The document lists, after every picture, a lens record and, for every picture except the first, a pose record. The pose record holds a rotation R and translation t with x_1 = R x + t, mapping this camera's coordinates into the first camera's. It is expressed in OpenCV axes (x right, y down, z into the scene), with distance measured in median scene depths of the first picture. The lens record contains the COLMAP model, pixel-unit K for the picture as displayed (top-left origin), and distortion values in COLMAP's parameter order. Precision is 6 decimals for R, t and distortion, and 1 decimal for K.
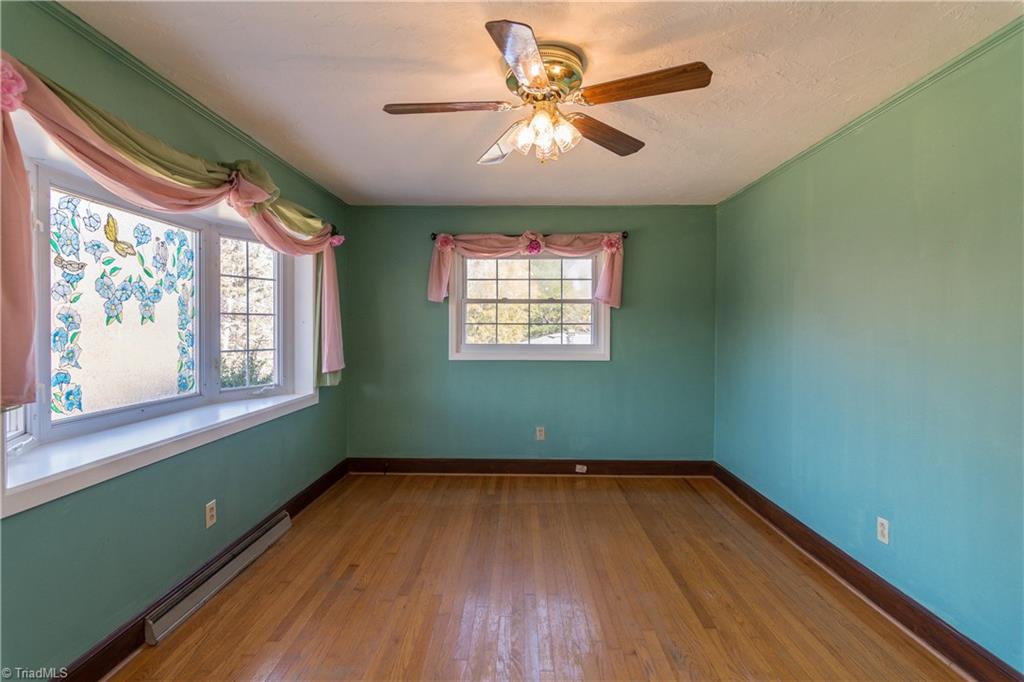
lens RADIAL K [[487.1, 0, 508.9], [0, 487.1, 336.8], [0, 0, 1]] dist [0.002641, 0.000348]
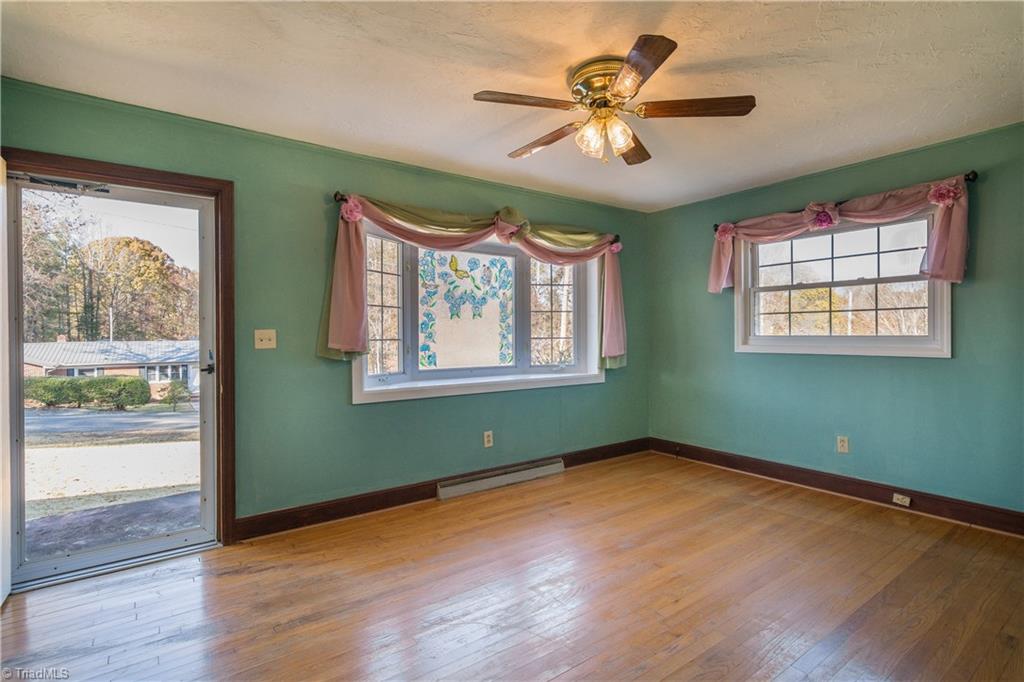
lens RADIAL K [[487.1, 0, 519.3], [0, 487.1, 336.5], [0, 0, 1]] dist [0.002641, 0.000348]
pose [[0.619676, -0.001802, -0.784855, 0.486417], [-0.005597, 0.999962, -0.006714, 0.033693], [0.784838, 0.008553, 0.619642, 0.082670]]
